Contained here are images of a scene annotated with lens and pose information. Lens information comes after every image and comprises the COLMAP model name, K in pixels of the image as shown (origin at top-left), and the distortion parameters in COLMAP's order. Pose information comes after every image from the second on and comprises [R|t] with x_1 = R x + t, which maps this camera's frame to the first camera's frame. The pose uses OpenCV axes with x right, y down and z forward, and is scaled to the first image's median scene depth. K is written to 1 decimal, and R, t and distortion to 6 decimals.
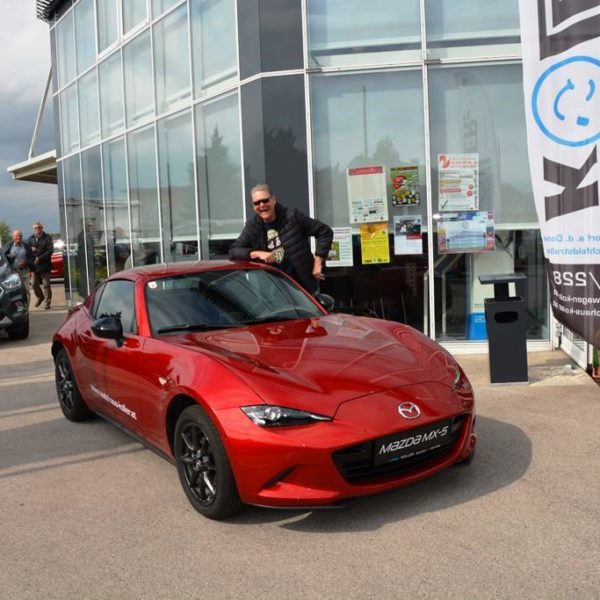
lens RADIAL K [[772.9, 0, 294.9], [0, 772.9, 302.4], [0, 0, 1]] dist [-0.133885, 0.000000]
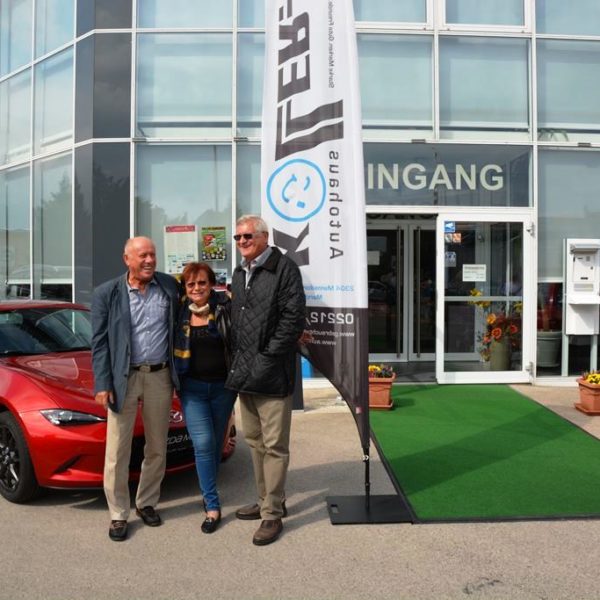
lens RADIAL K [[772.9, 0, 329.1], [0, 772.9, 292.3], [0, 0, 1]] dist [-0.133885, 0.000000]
pose [[0.972454, 0.037132, 0.230116, 0.066224], [-0.018135, 0.996290, -0.084124, 0.023911], [-0.232386, 0.077633, 0.969520, -0.229286]]
